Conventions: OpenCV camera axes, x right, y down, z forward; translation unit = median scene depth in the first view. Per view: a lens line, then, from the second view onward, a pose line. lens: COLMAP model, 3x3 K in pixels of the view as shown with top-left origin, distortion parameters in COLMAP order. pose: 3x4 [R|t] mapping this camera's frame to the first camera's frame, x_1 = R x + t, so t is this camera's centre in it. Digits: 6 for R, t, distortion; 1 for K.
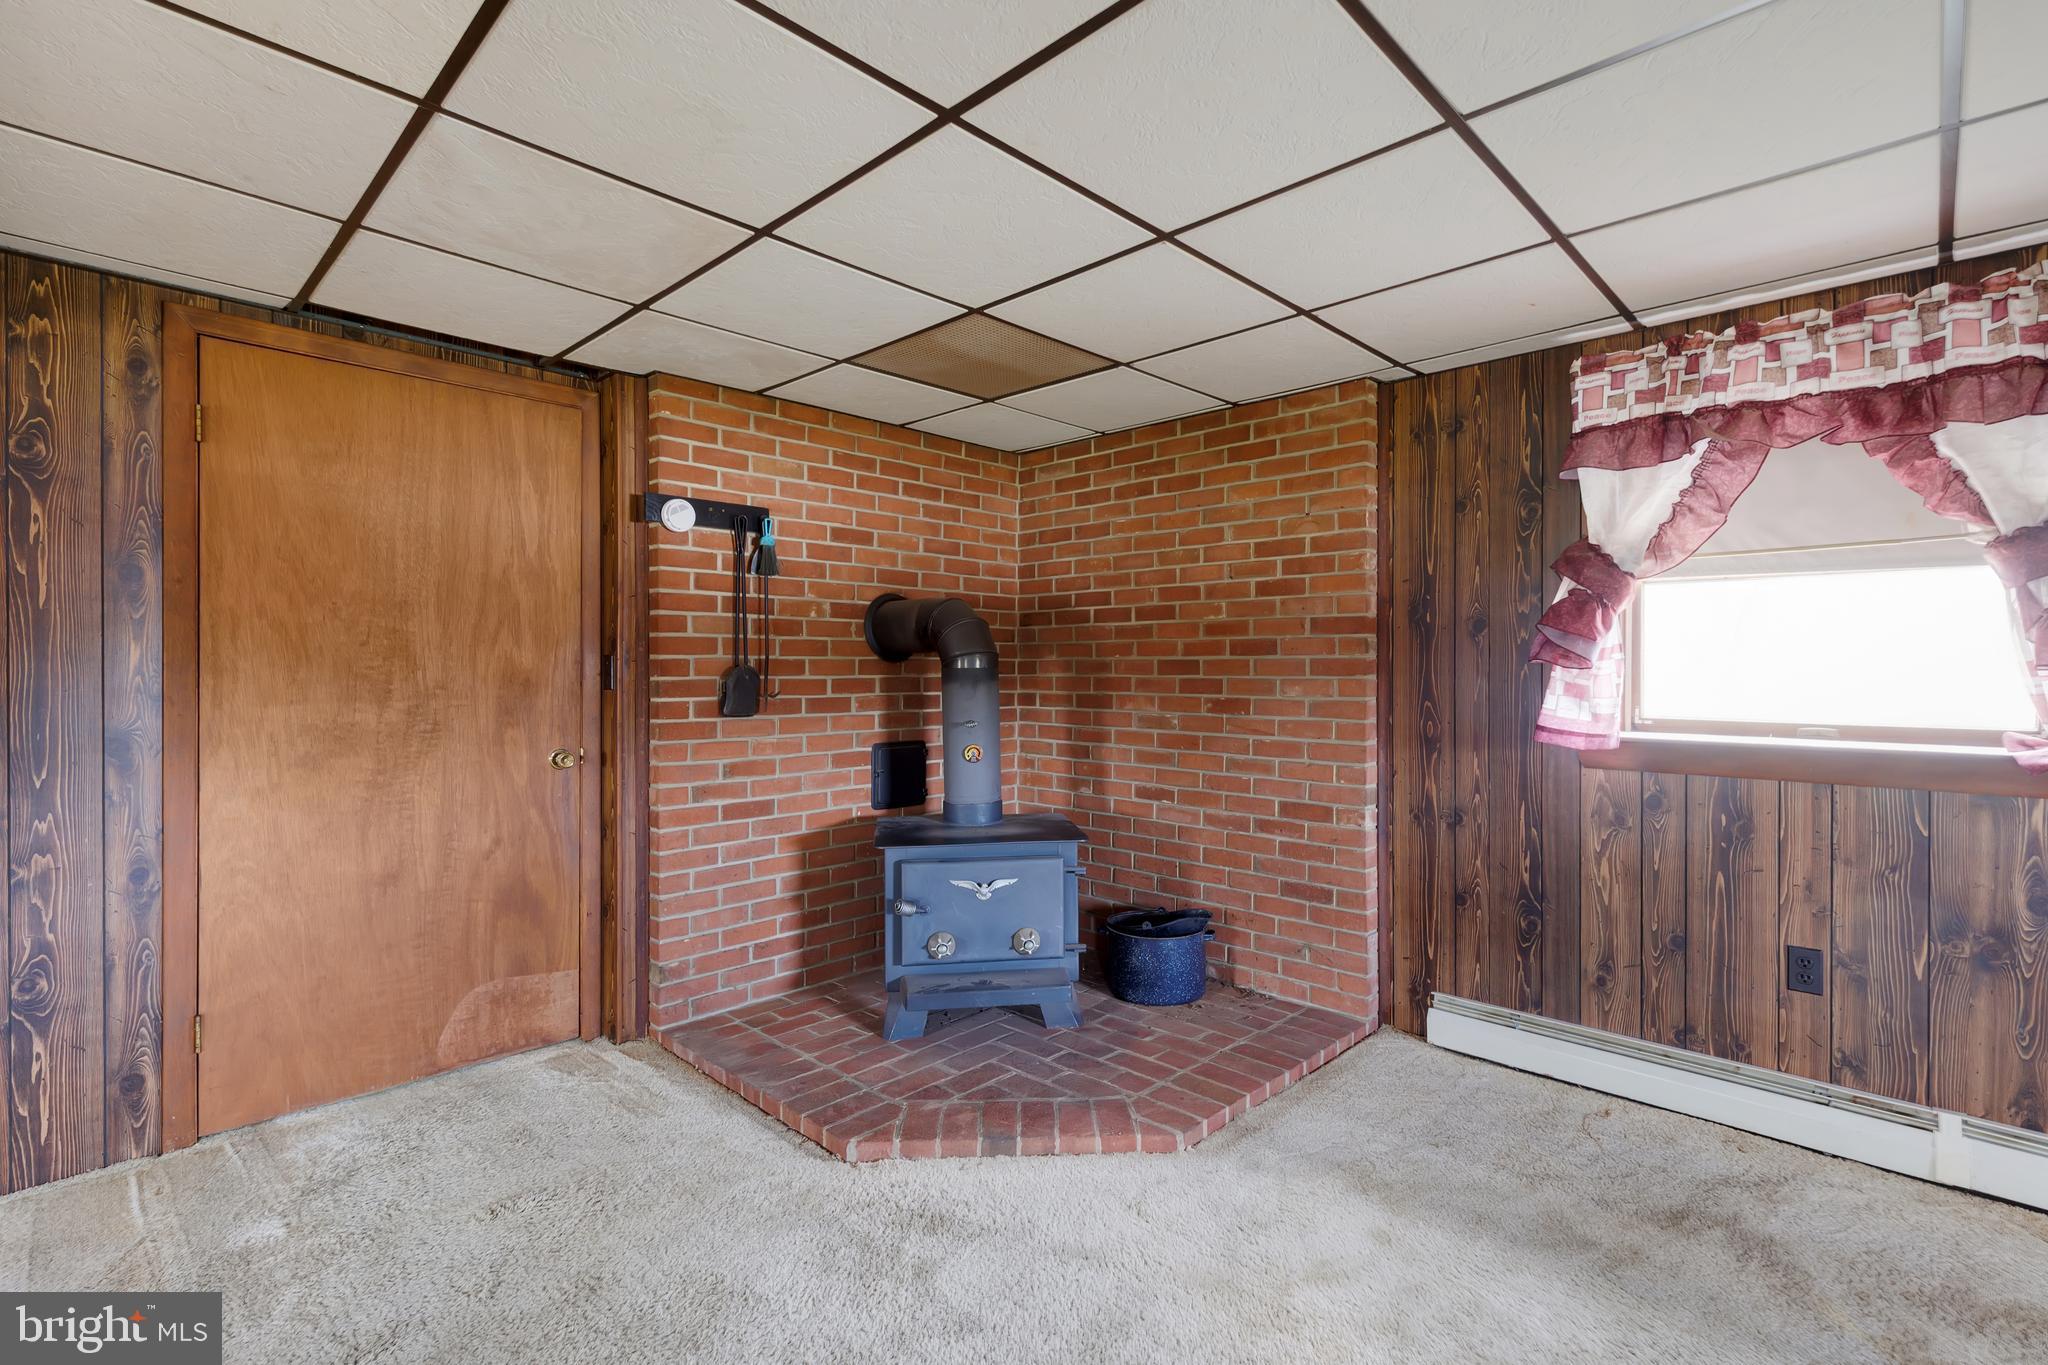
lens RADIAL K [[932.4, 0, 1026.0], [0, 932.4, 674.8], [0, 0, 1]] dist [-0.001289, -0.001075]
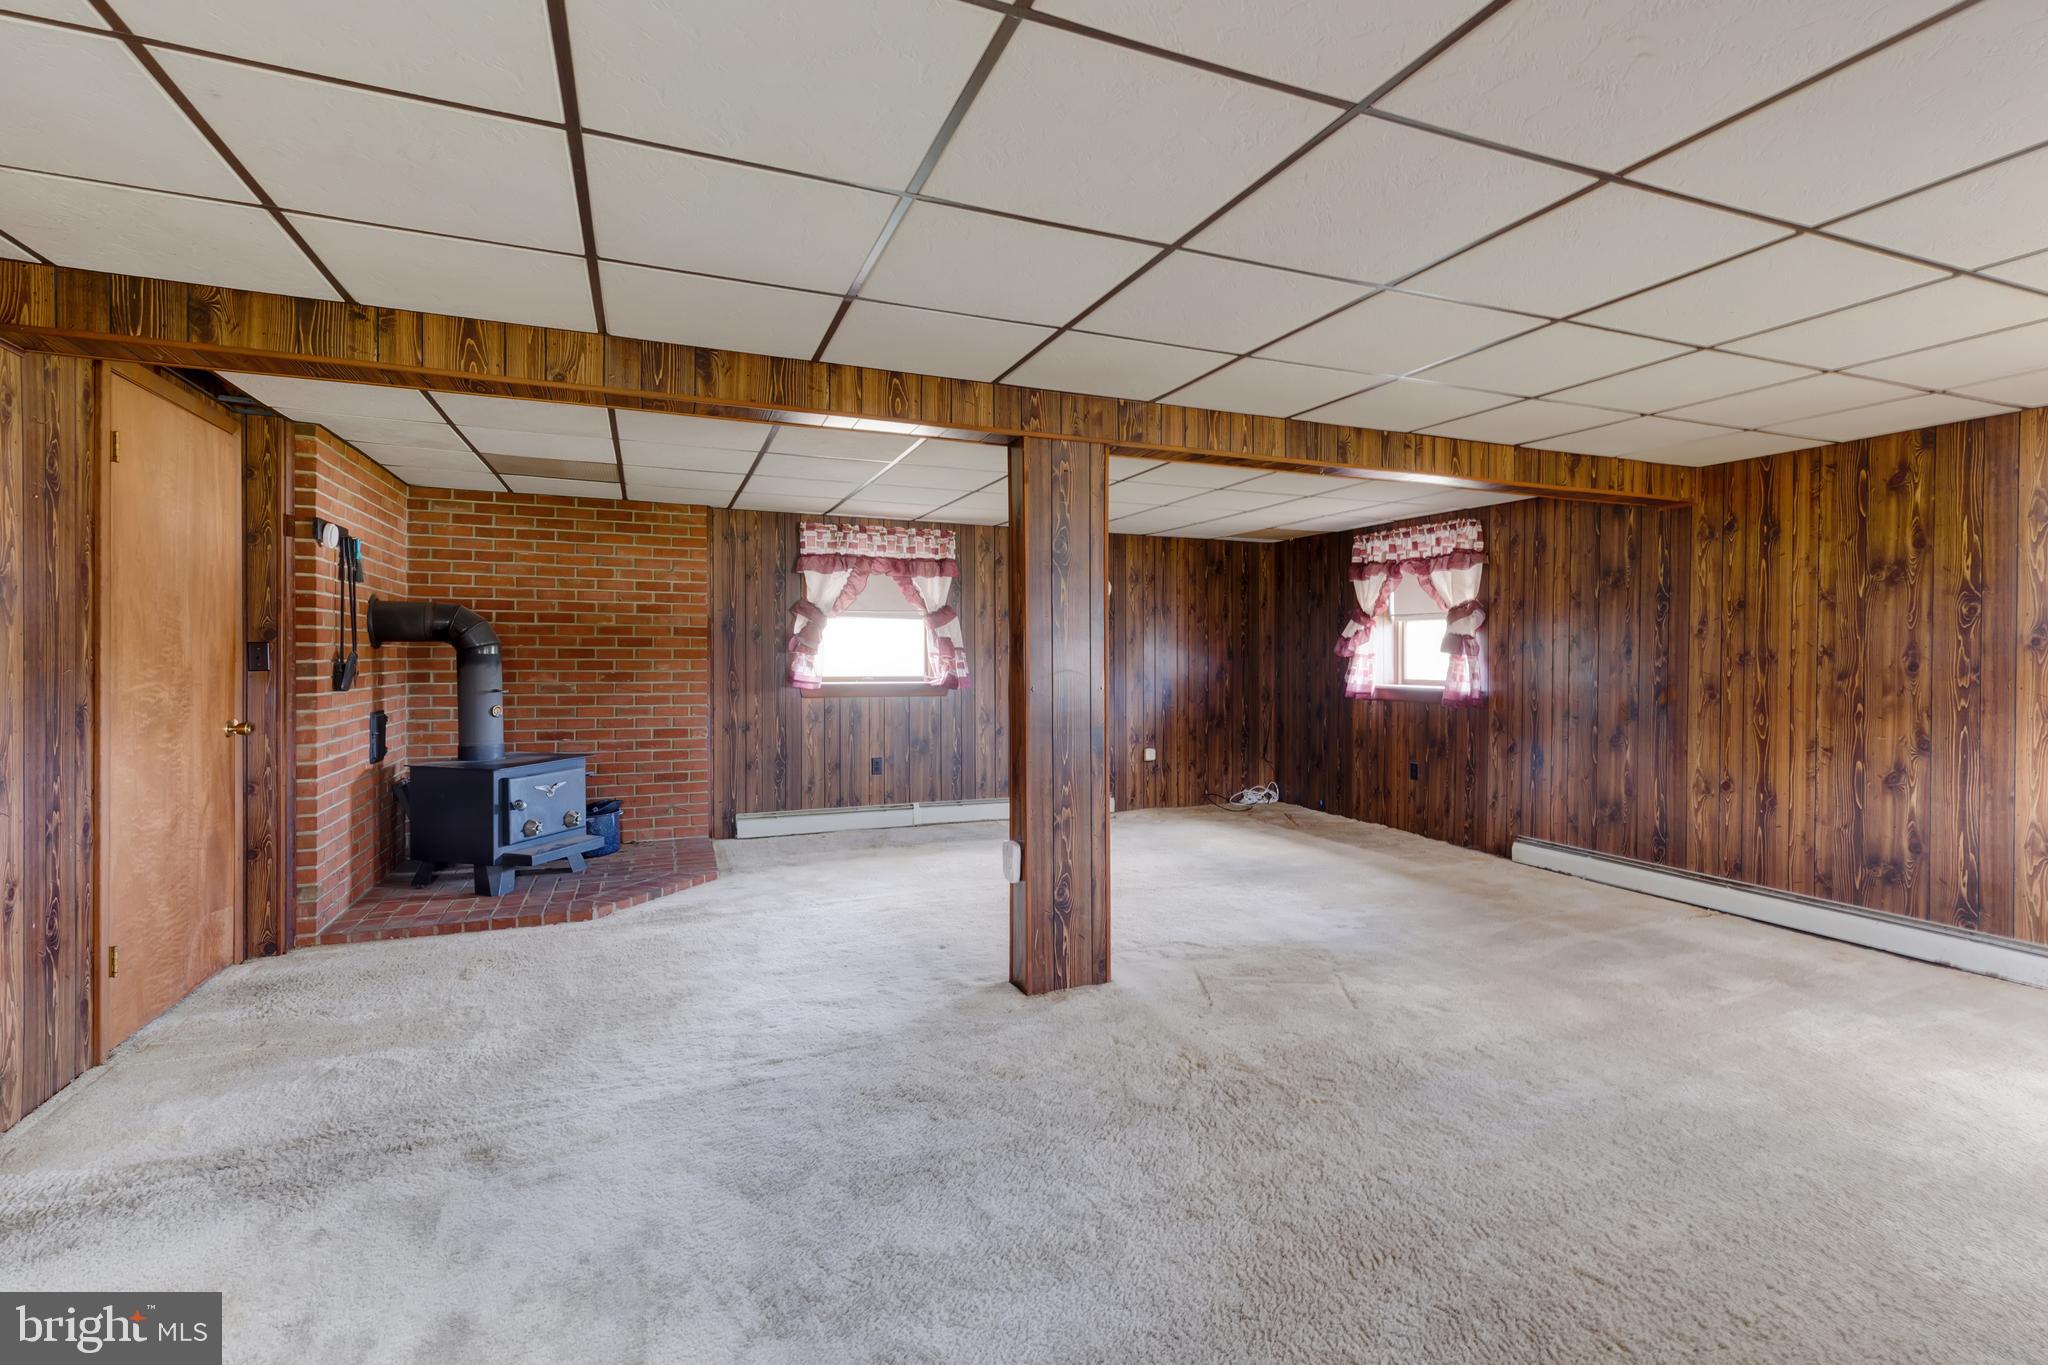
lens RADIAL K [[932.4, 0, 1028.8], [0, 932.4, 664.1], [0, 0, 1]] dist [-0.001289, -0.001075]
pose [[0.413490, -0.007245, 0.910480, -1.139232], [0.001991, 0.999973, 0.007053, 0.000229], [-0.910506, -0.001104, 0.413493, -0.416562]]
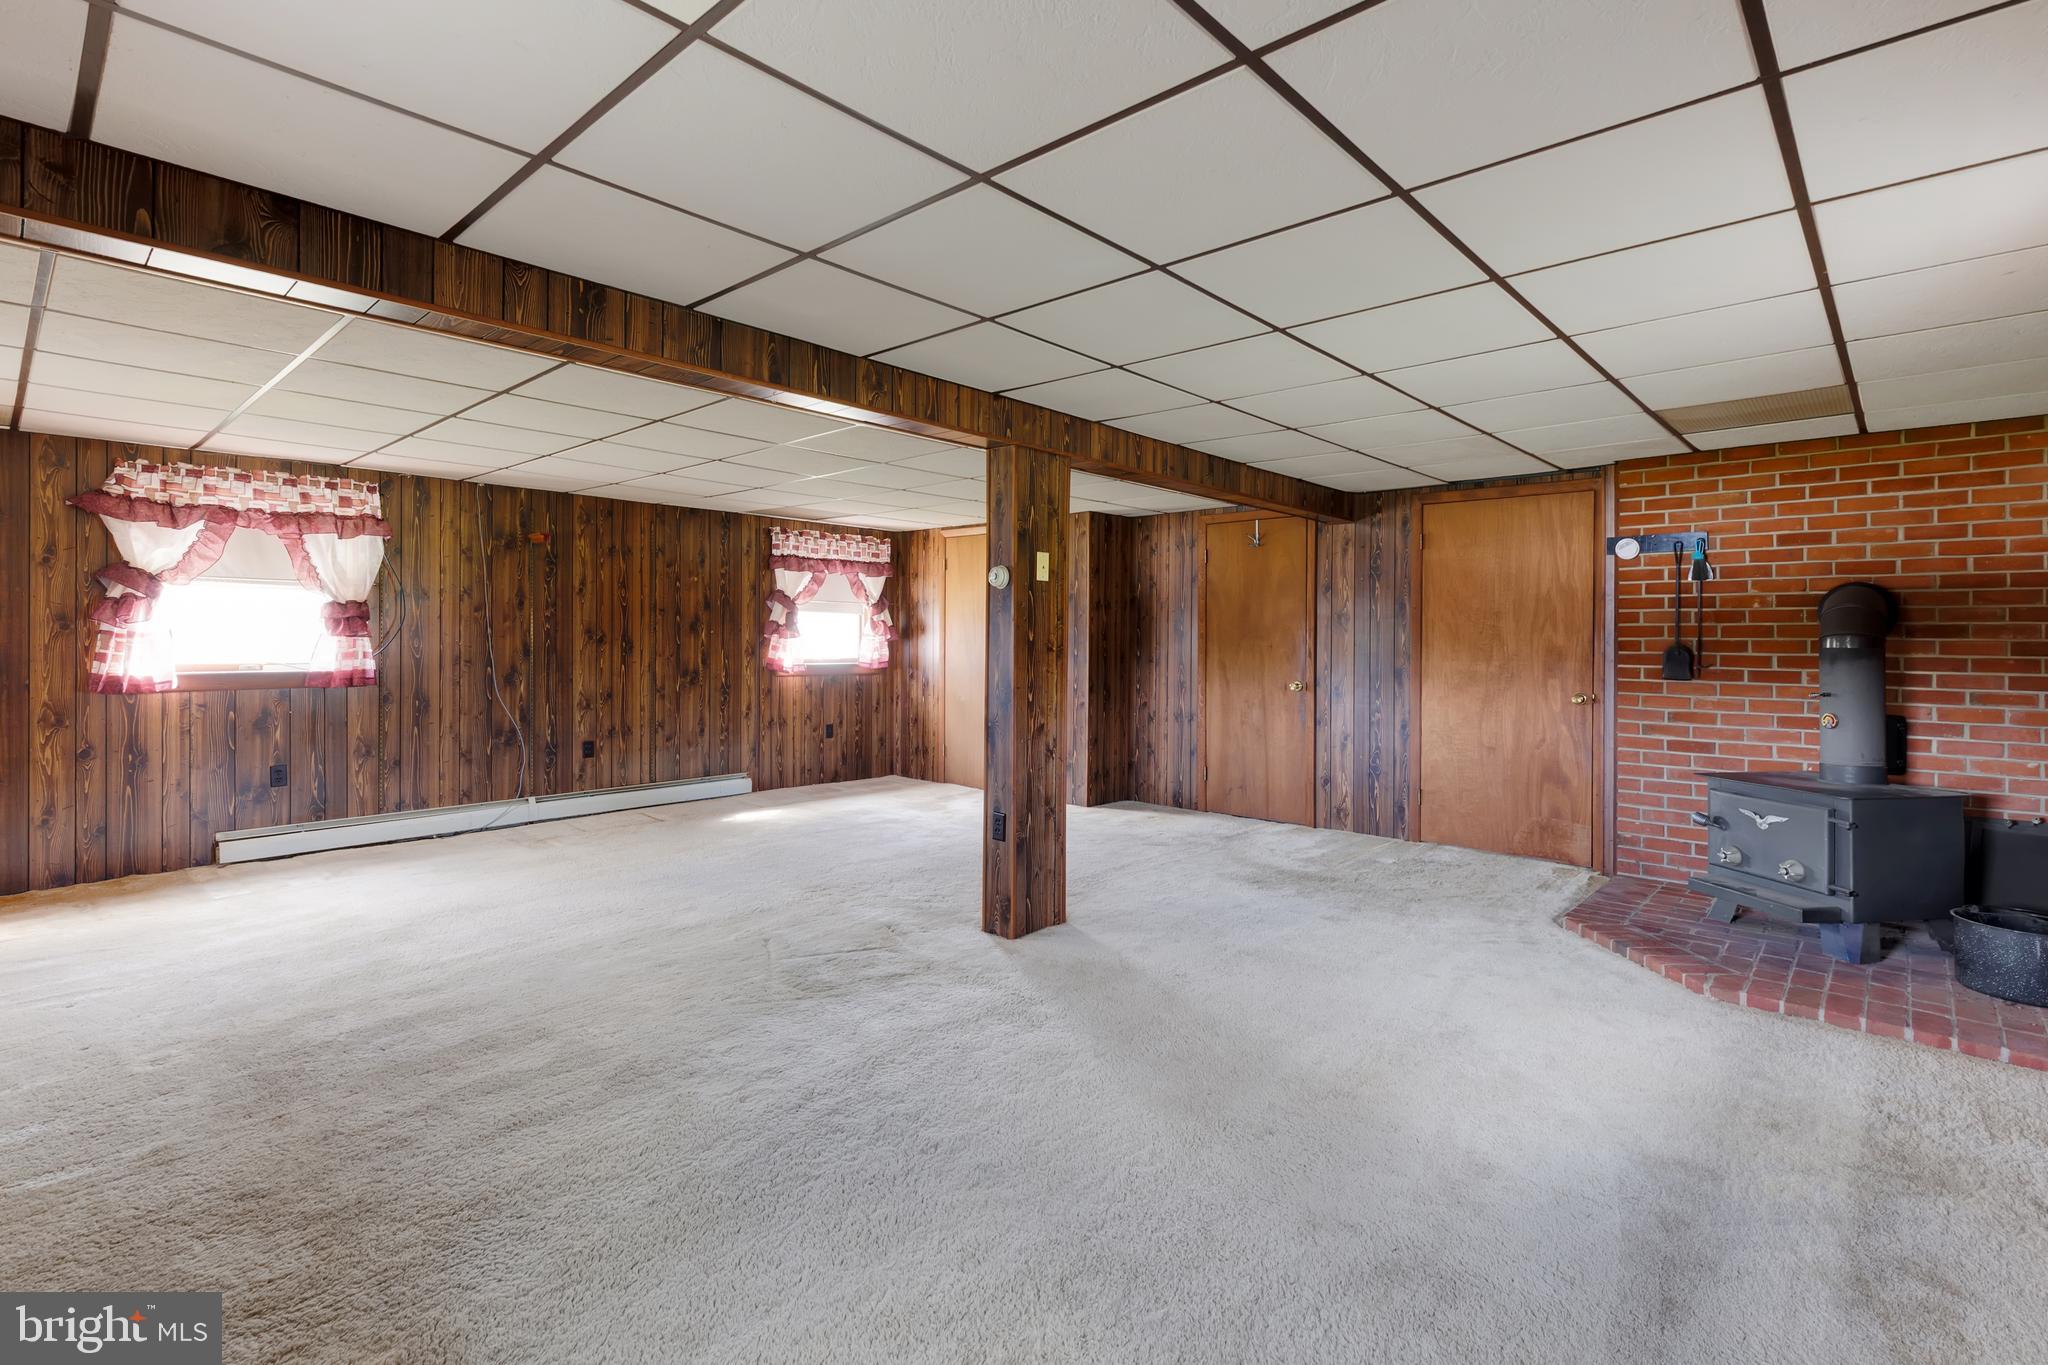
lens RADIAL K [[932.4, 0, 1063.6], [0, 932.4, 639.8], [0, 0, 1]] dist [-0.001289, -0.001075]
pose [[0.038213, 0.001079, -0.999269, 1.143698], [-0.014040, 0.999901, 0.000543, -0.004999], [0.999171, 0.014009, 0.038224, -0.008063]]
